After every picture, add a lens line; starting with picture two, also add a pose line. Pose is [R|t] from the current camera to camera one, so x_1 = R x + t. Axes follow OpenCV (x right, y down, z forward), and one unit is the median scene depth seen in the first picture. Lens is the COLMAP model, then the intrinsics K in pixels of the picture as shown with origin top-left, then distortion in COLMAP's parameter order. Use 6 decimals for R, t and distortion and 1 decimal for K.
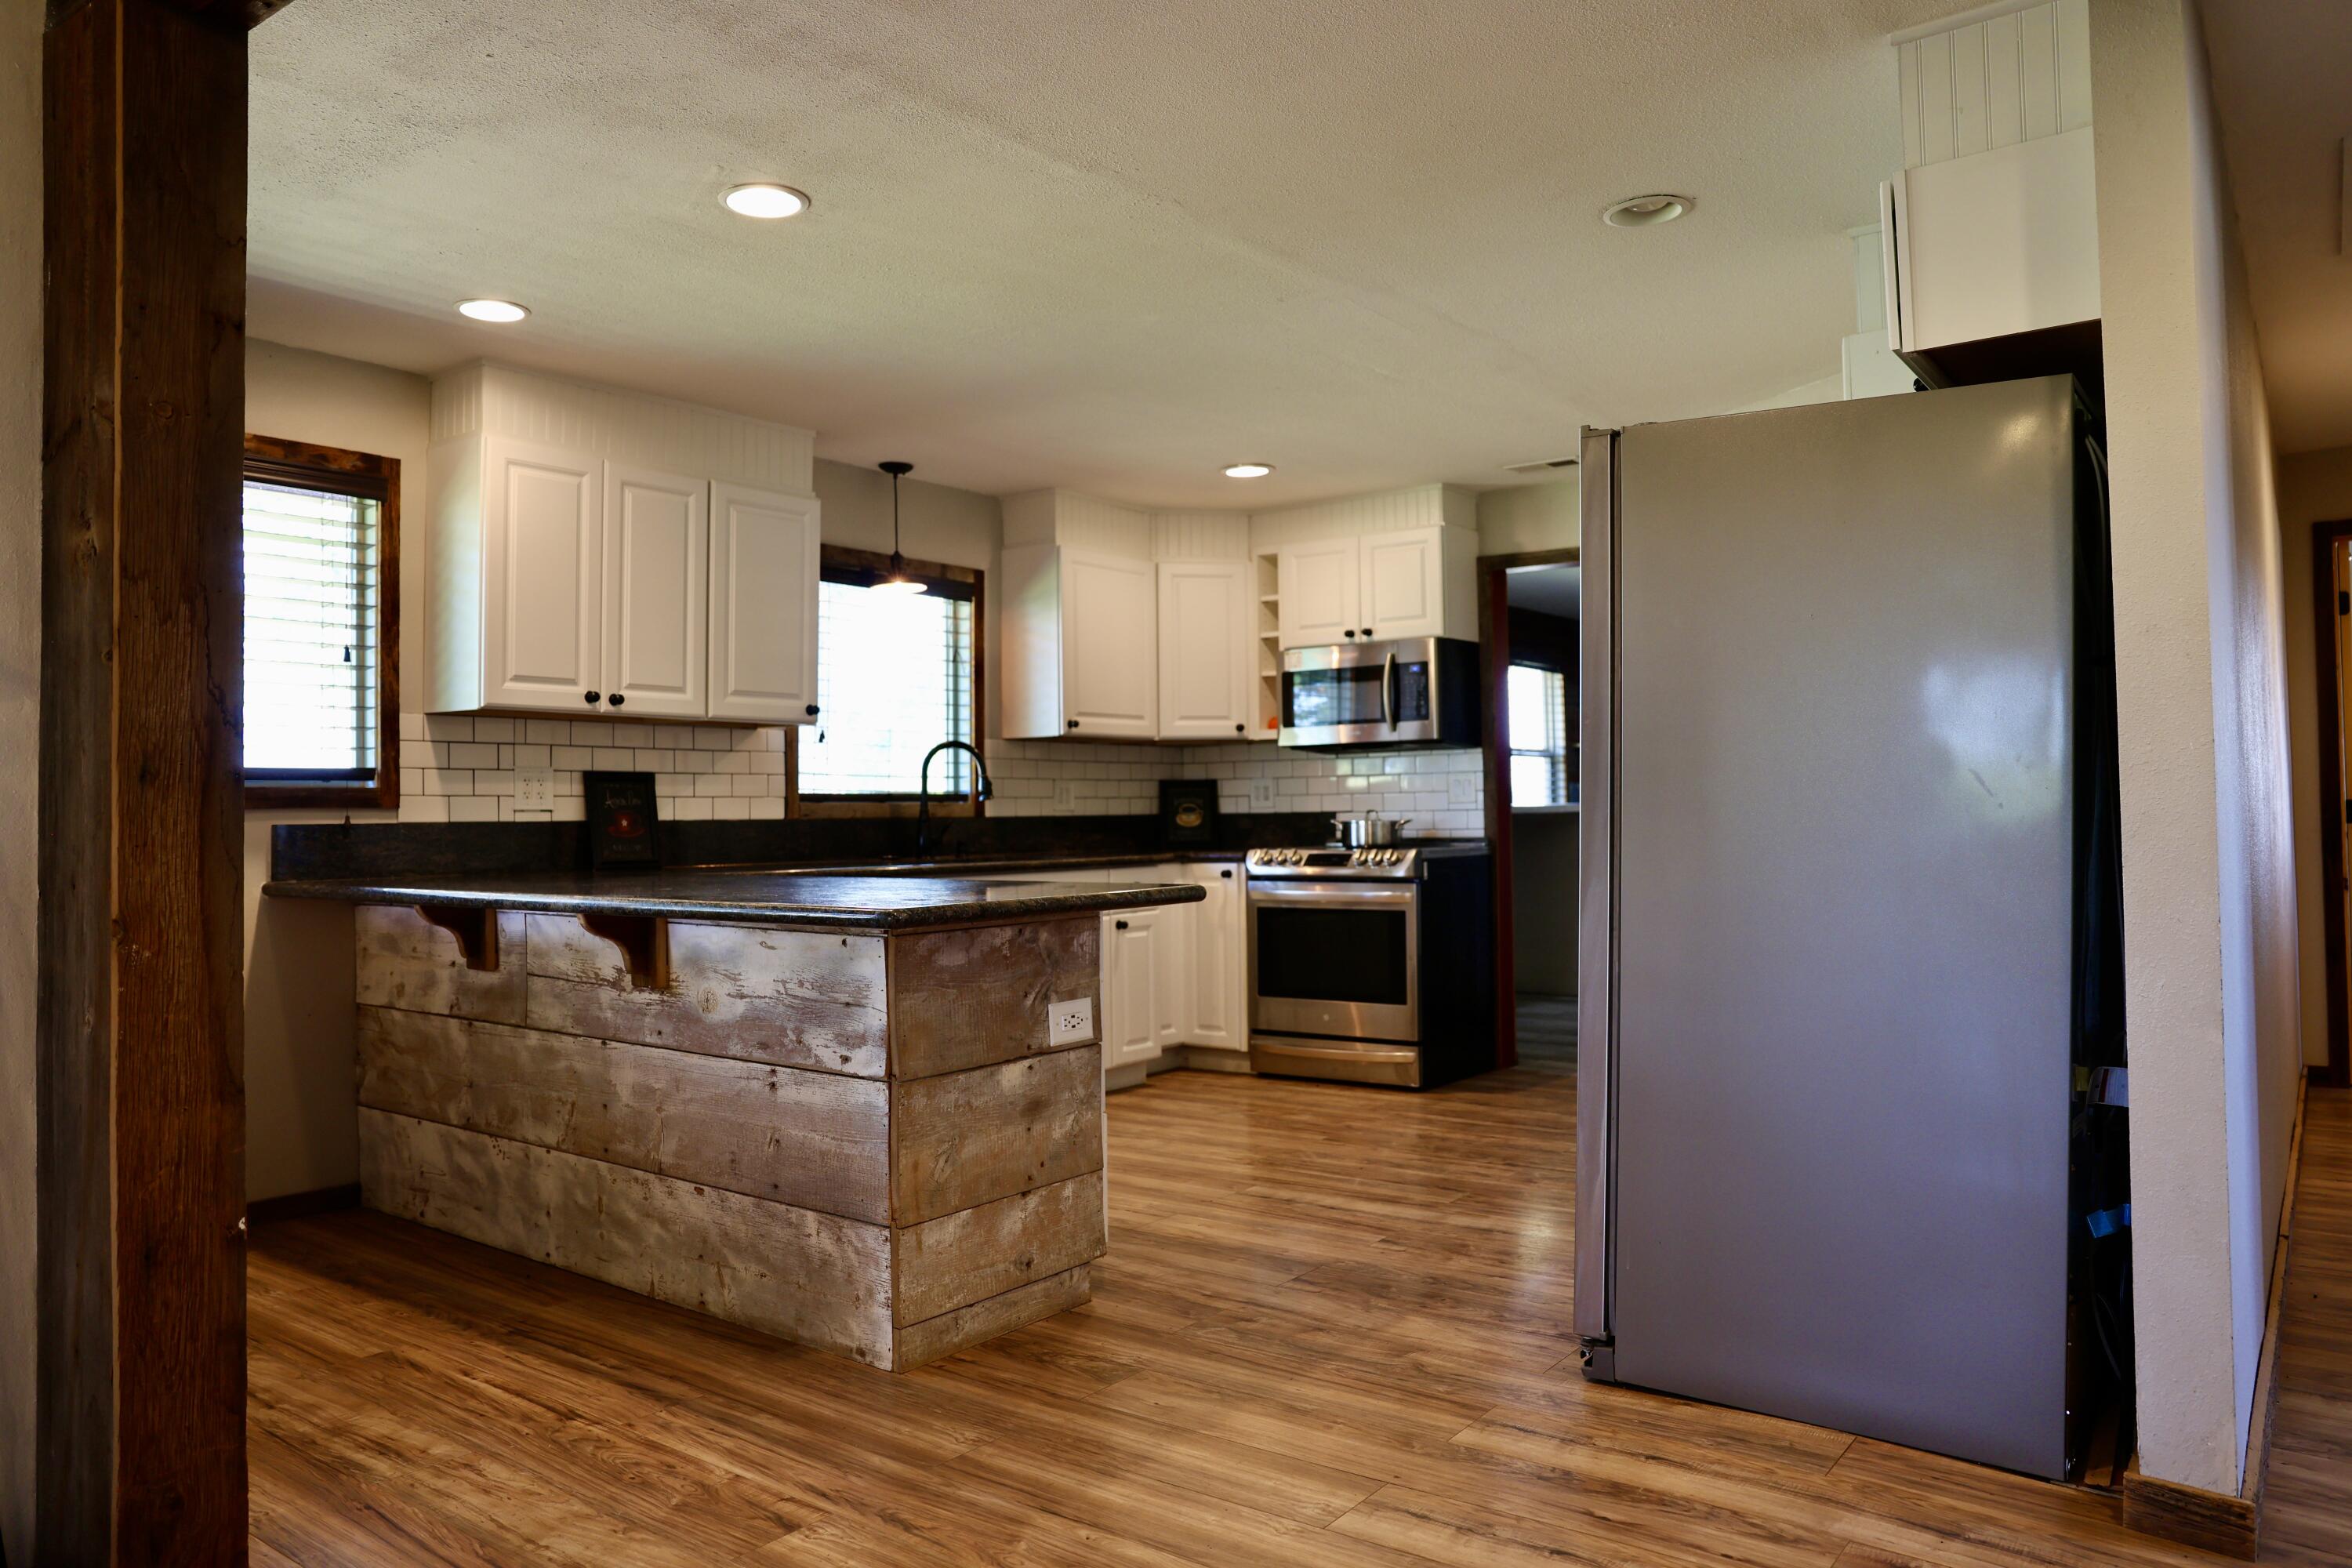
lens RADIAL K [[1609.0, 0, 1174.6], [0, 1609.0, 779.3], [0, 0, 1]] dist [-0.114602, 0.097049]
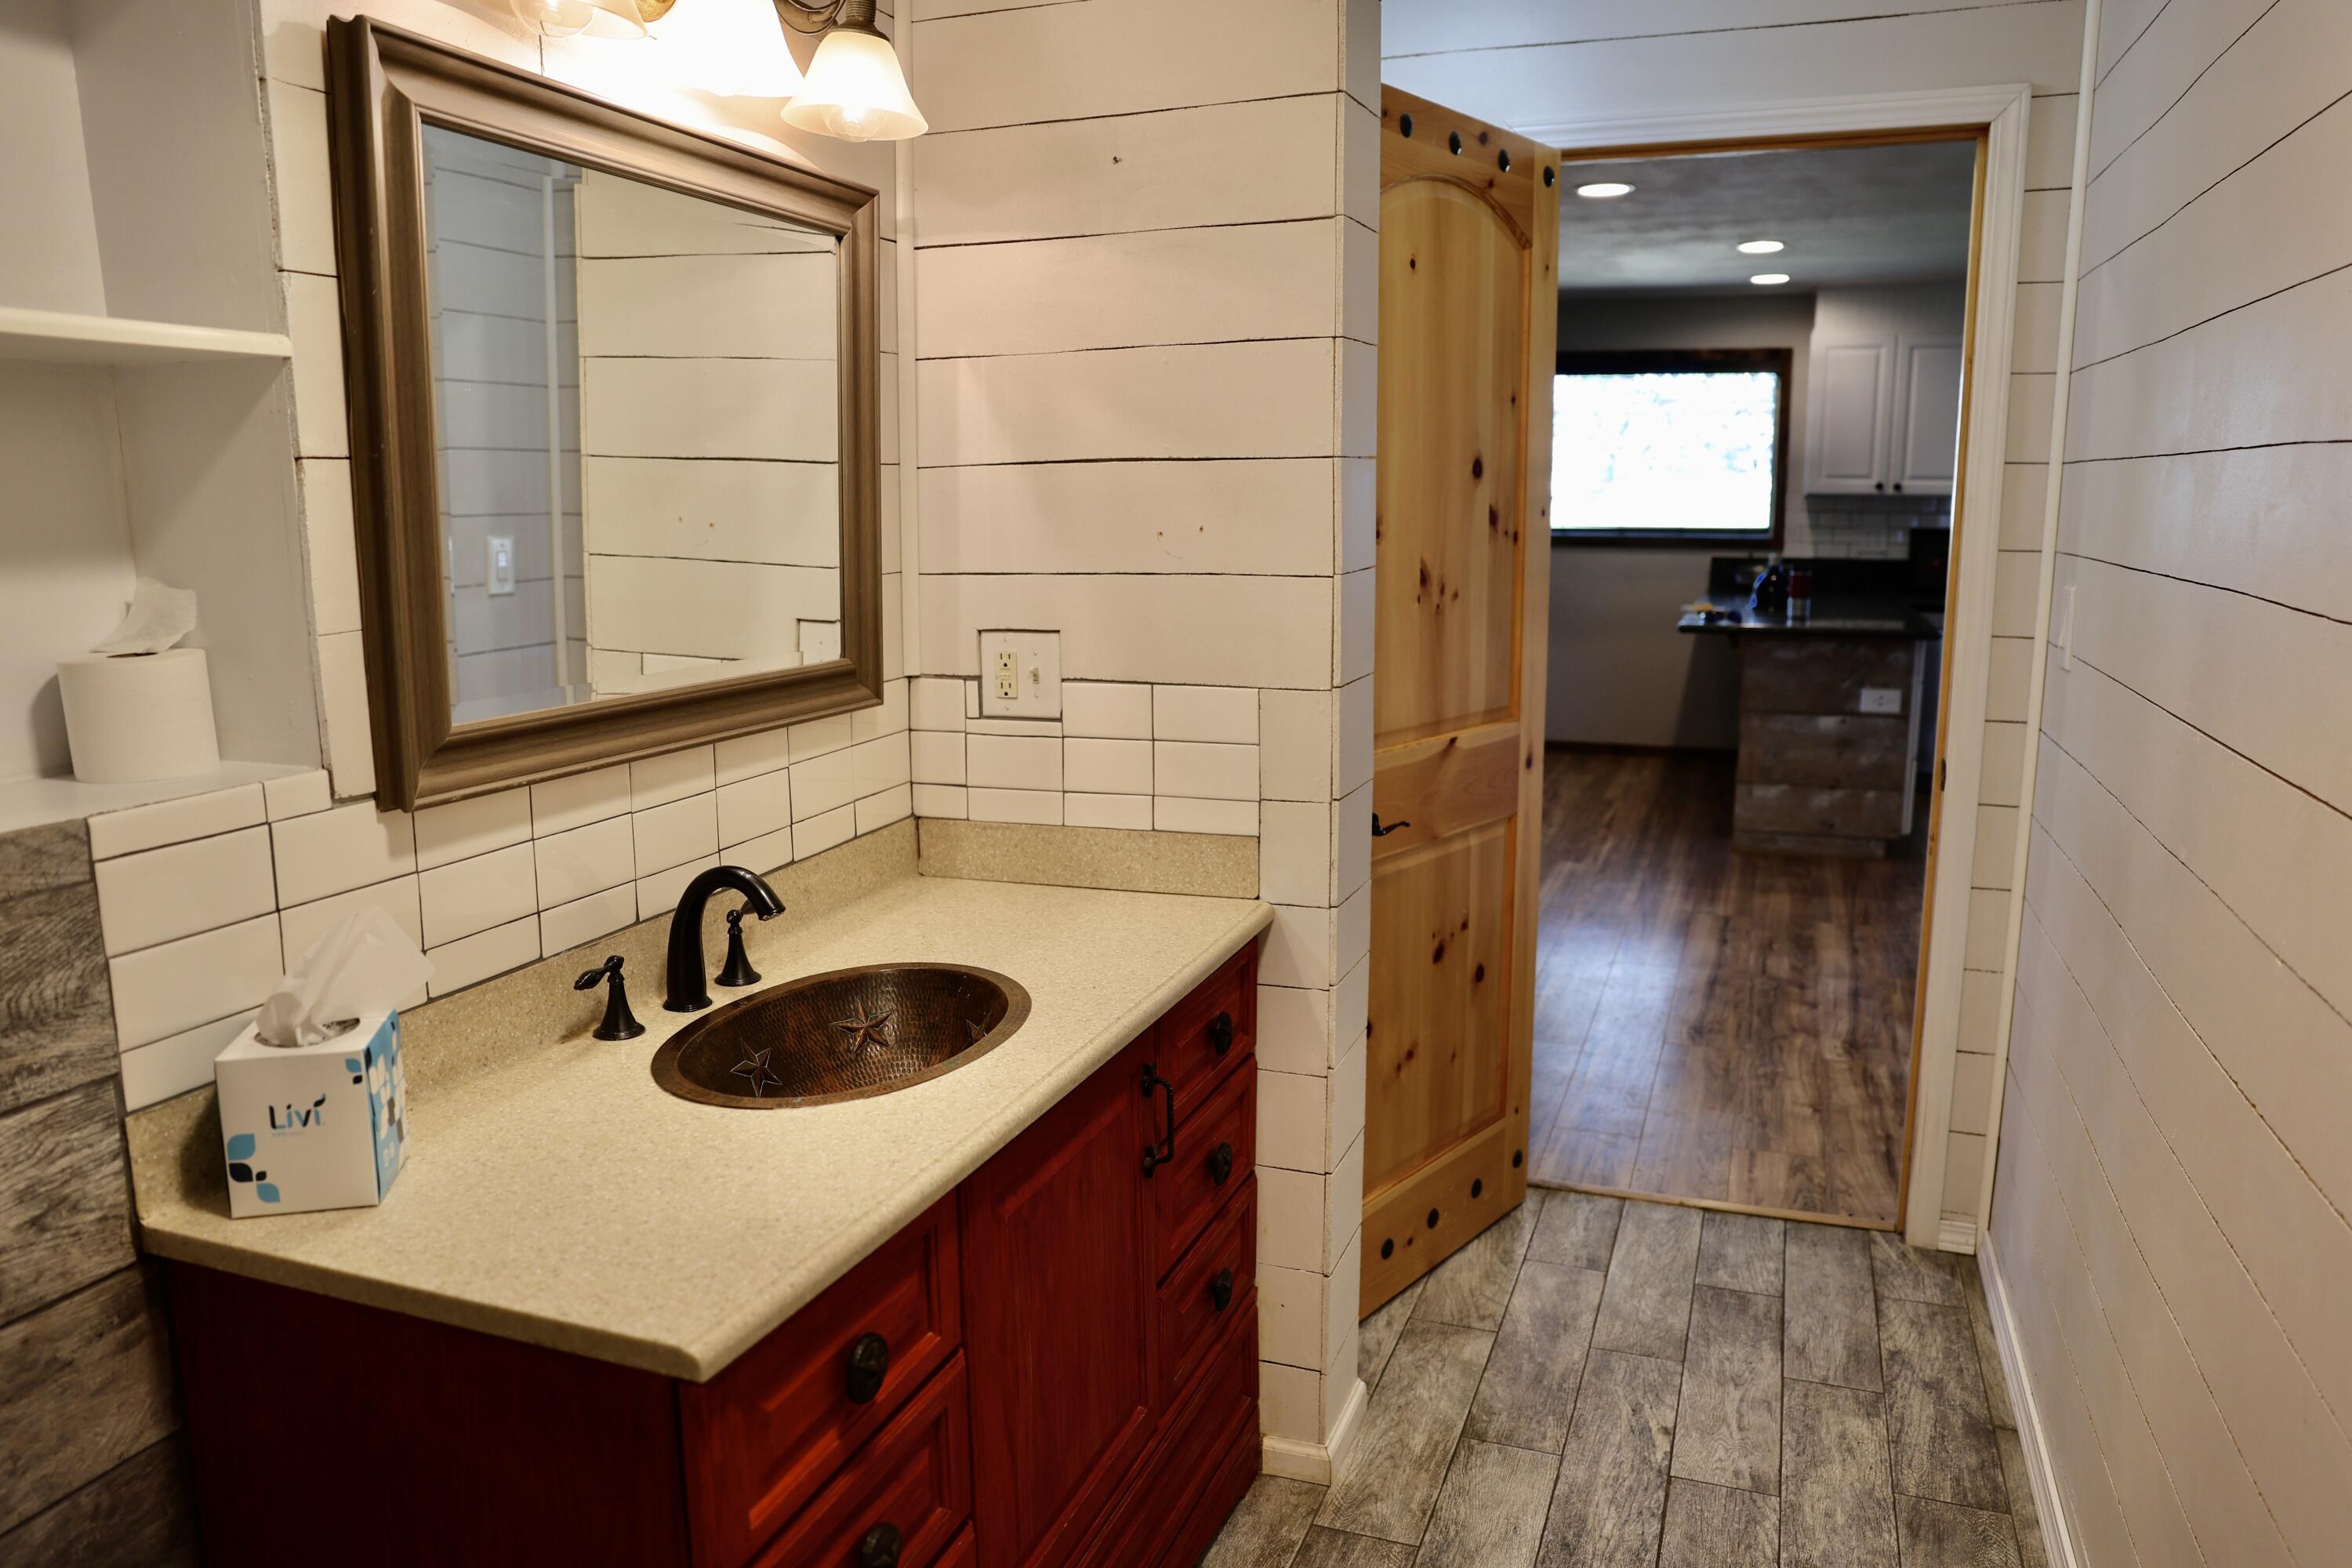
lens RADIAL K [[1609.0, 0, 1174.6], [0, 1609.0, 779.3], [0, 0, 1]] dist [-0.114602, 0.097049]
pose [[0.280216, 0.182230, -0.942481, 0.726819], [0.021187, 0.980403, 0.195861, -0.063679], [0.959703, -0.074851, 0.270864, -0.114506]]
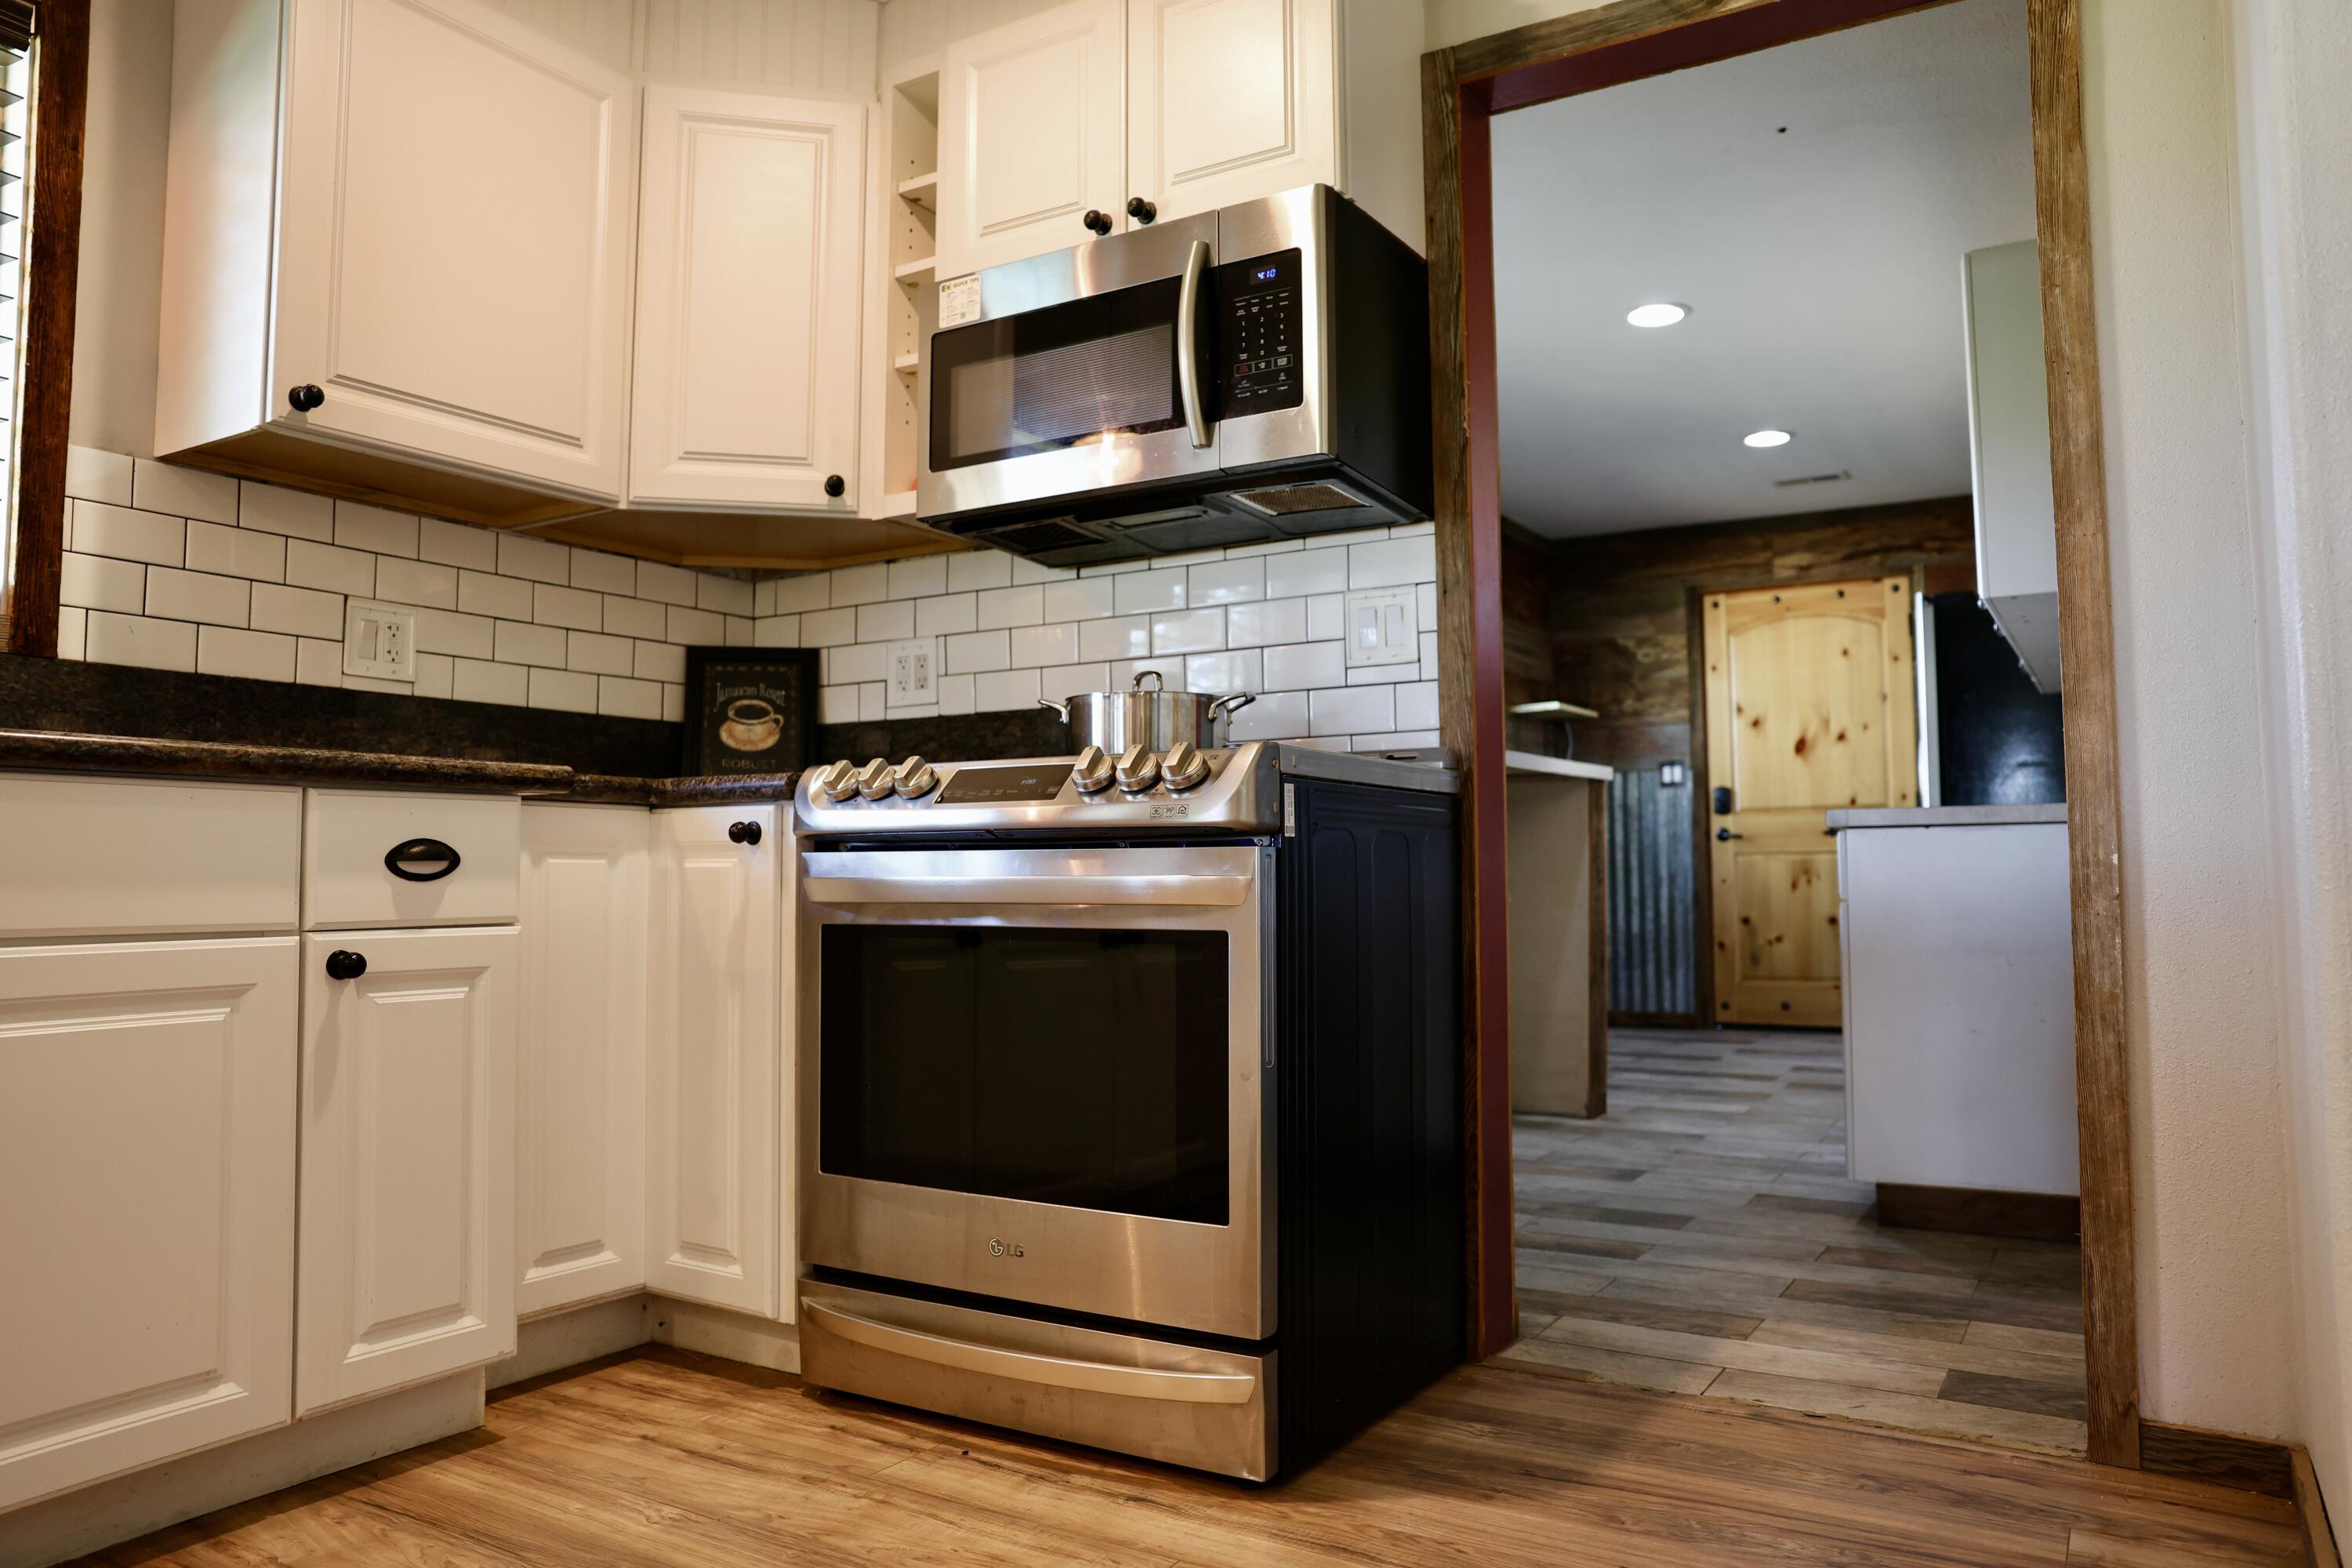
lens RADIAL K [[1609.0, 0, 1174.6], [0, 1609.0, 779.3], [0, 0, 1]] dist [-0.114602, 0.097049]
pose [[0.995881, 0.014796, 0.089450, 0.097302], [-0.011261, 0.999140, -0.039895, 0.060677], [-0.089964, 0.038723, 0.995192, 0.635790]]
